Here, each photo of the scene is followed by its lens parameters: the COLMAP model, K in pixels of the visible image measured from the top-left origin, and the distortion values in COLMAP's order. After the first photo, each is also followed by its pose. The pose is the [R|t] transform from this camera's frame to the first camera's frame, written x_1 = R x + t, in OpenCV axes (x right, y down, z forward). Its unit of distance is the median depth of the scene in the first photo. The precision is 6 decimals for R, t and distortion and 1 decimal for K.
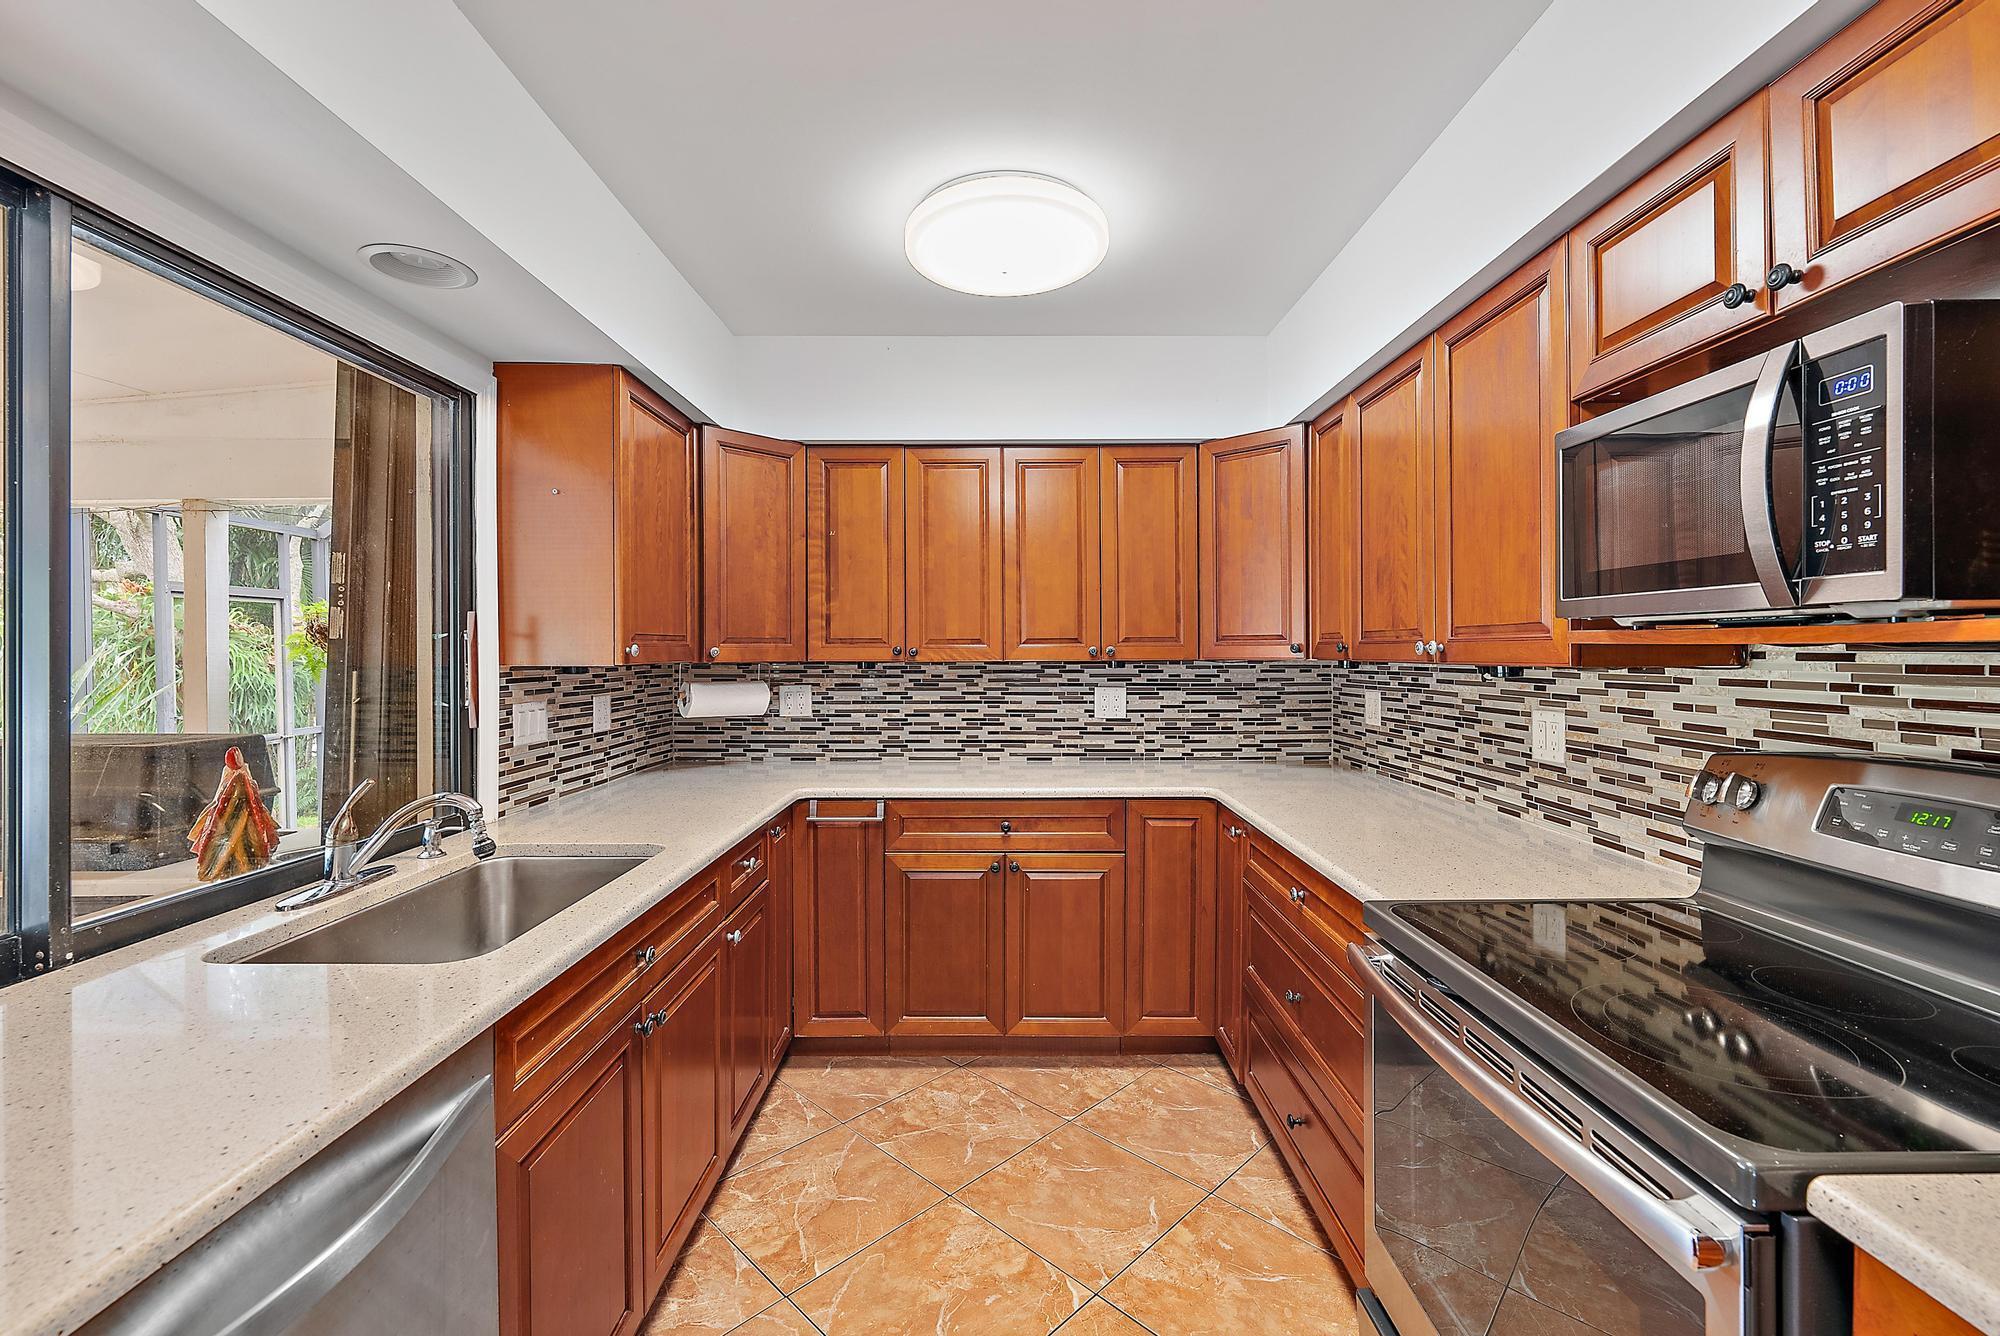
lens RADIAL K [[862.2, 0, 998.5], [0, 862.2, 656.9], [0, 0, 1]] dist [-0.001222, -0.000038]
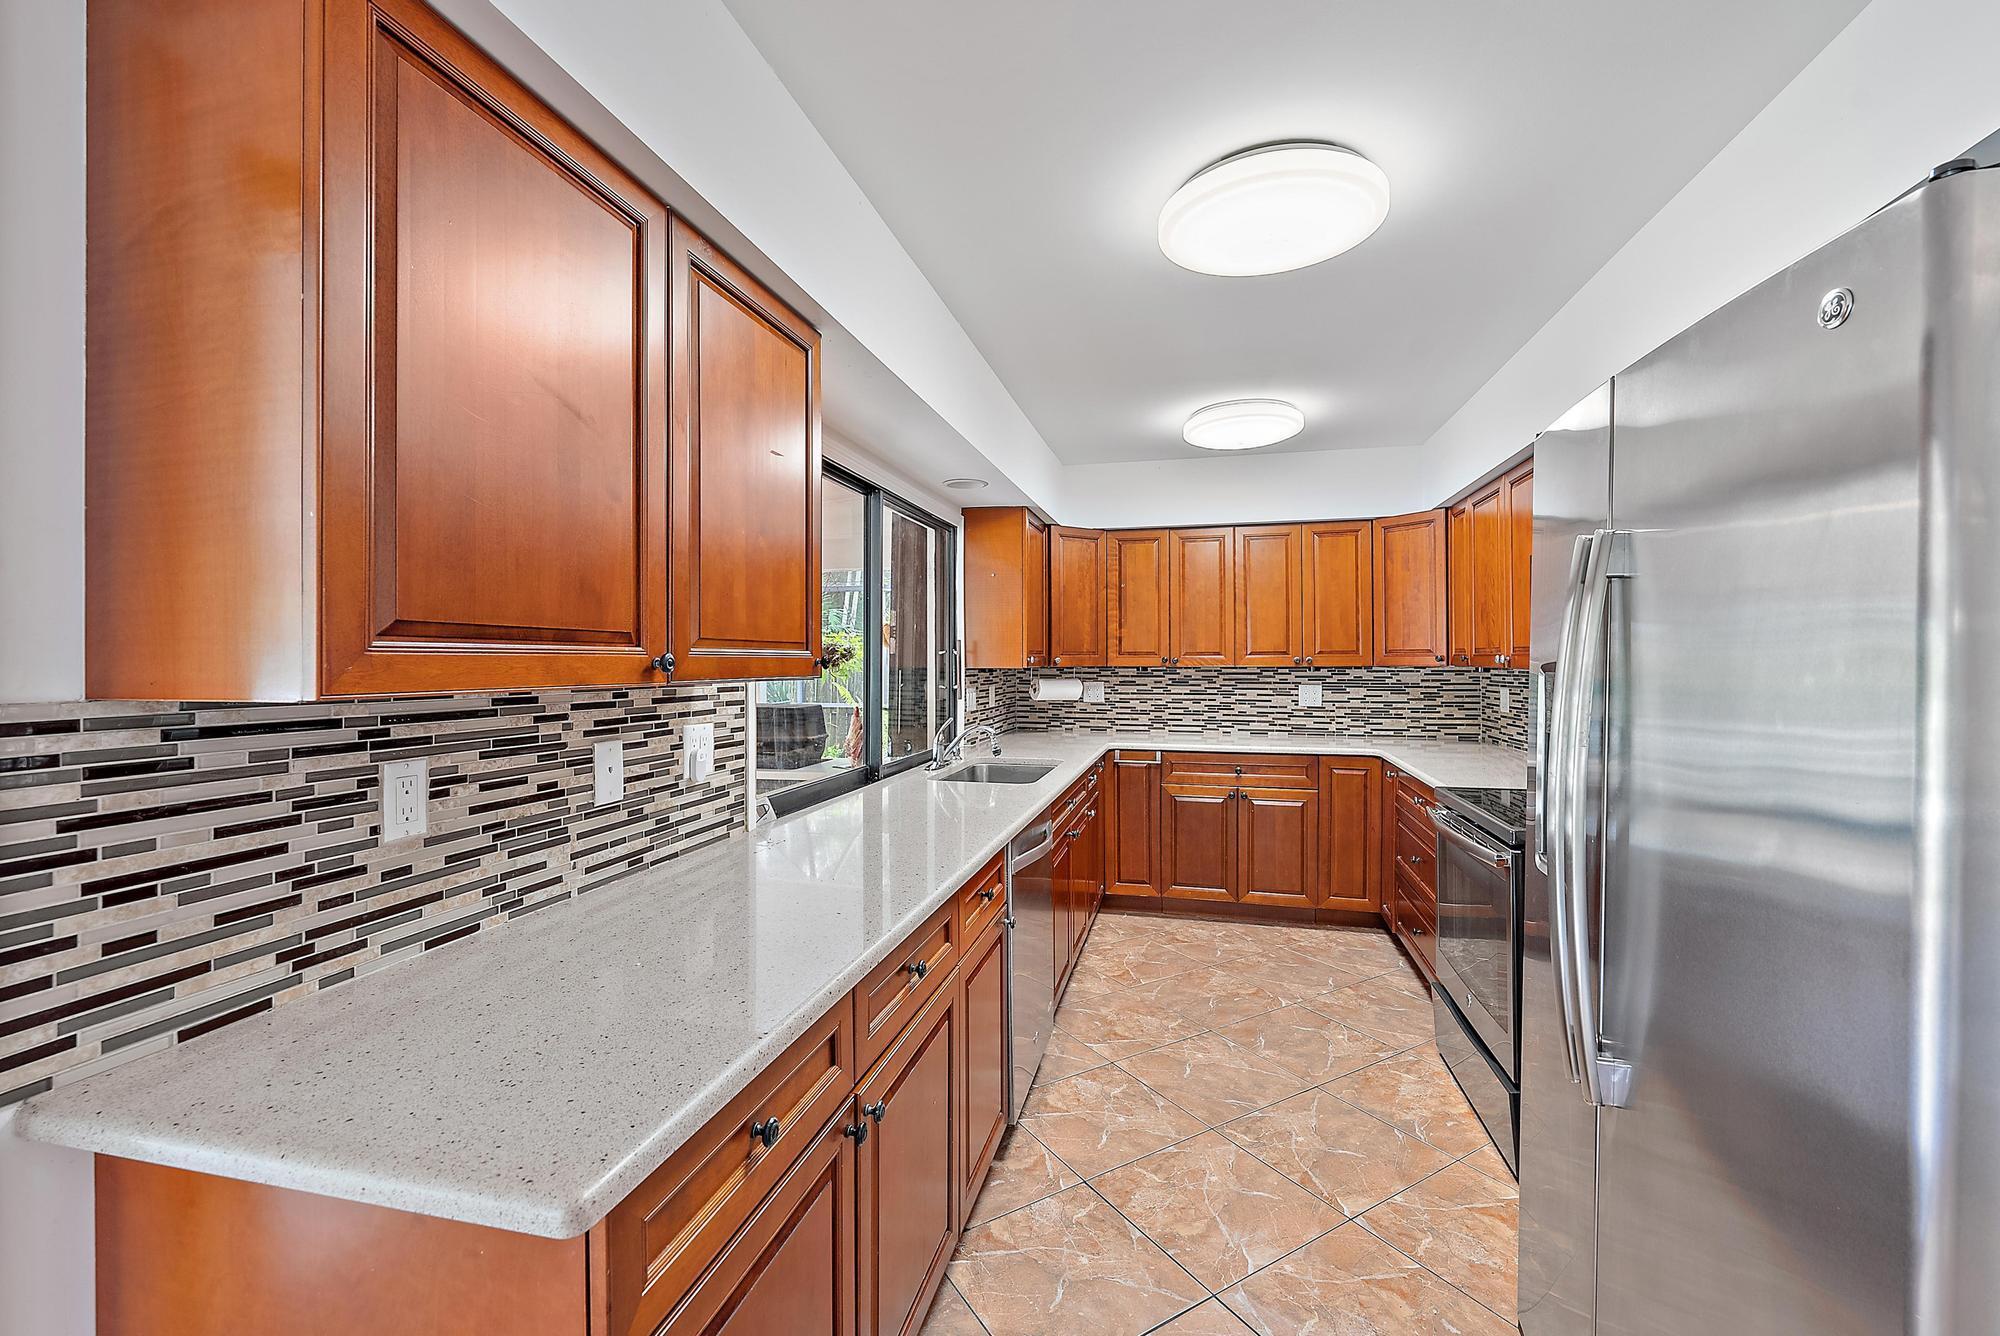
lens RADIAL K [[833.3, 0, 1008.2], [0, 833.3, 655.5], [0, 0, 1]] dist [0.012344, 0.000035]
pose [[0.972176, -0.000037, -0.234250, -0.042875], [-0.002145, 0.999957, -0.009059, -0.000238], [0.234240, 0.009309, 0.972134, -0.589270]]
